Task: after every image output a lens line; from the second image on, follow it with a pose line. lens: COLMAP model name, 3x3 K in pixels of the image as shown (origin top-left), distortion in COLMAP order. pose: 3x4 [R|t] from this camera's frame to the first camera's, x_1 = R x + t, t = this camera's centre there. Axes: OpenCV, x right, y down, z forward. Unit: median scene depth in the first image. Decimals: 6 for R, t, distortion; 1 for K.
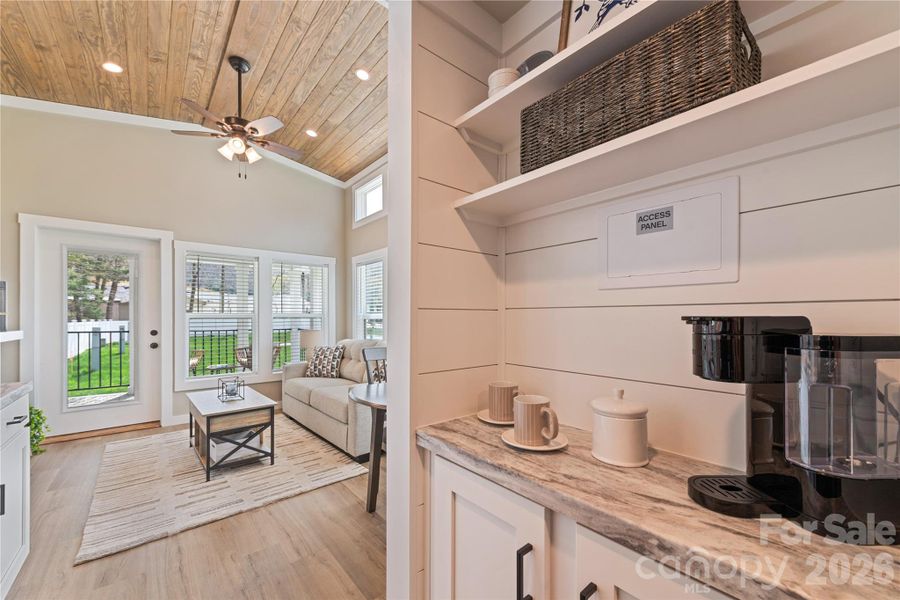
lens RADIAL K [[357.6, 0, 451.7], [0, 357.6, 315.3], [0, 0, 1]] dist [0.003113, -0.000116]
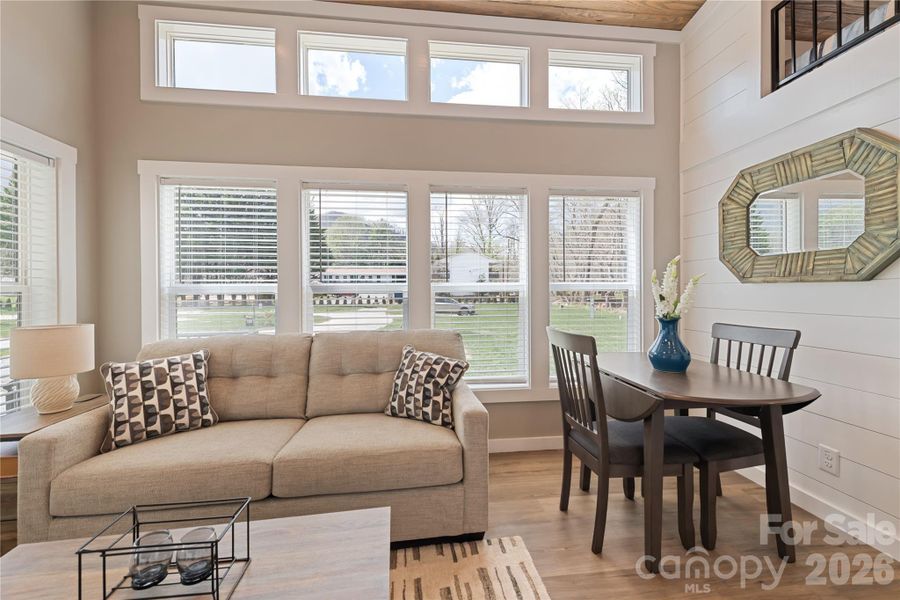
lens RADIAL K [[362.2, 0, 450.6], [0, 362.2, 290.8], [0, 0, 1]] dist [0.001443, 0.000183]
pose [[0.556105, -0.005683, 0.831093, -0.670464], [0.003051, 0.999984, 0.004796, 0.005350], [-0.831107, -0.000131, 0.556113, 0.622165]]
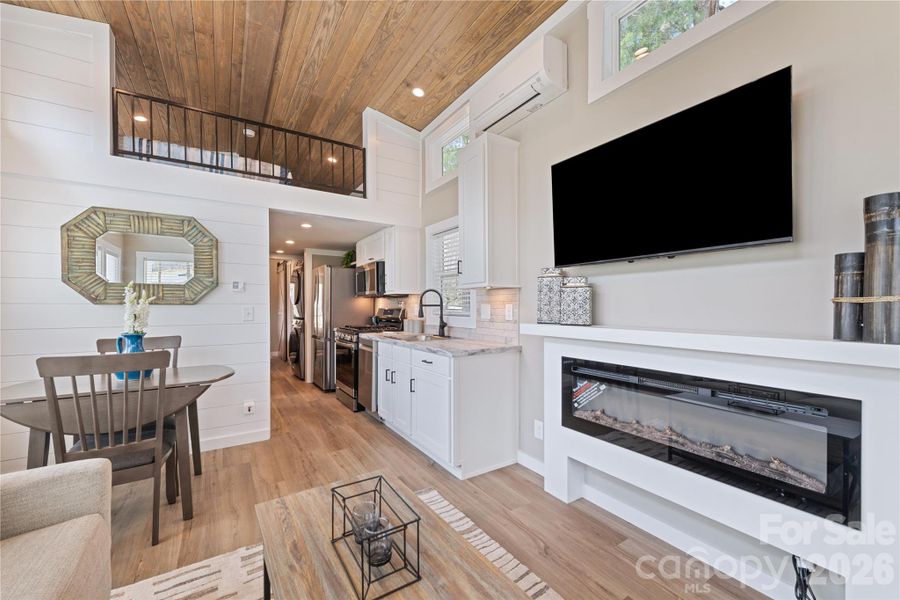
lens RADIAL K [[357.6, 0, 451.7], [0, 357.6, 315.3], [0, 0, 1]] dist [0.003113, -0.000116]
pose [[-0.990833, -0.003044, 0.135056, -0.673831], [-0.000555, 0.999829, 0.018461, 0.005124], [-0.135089, 0.018216, -0.990666, 1.203301]]
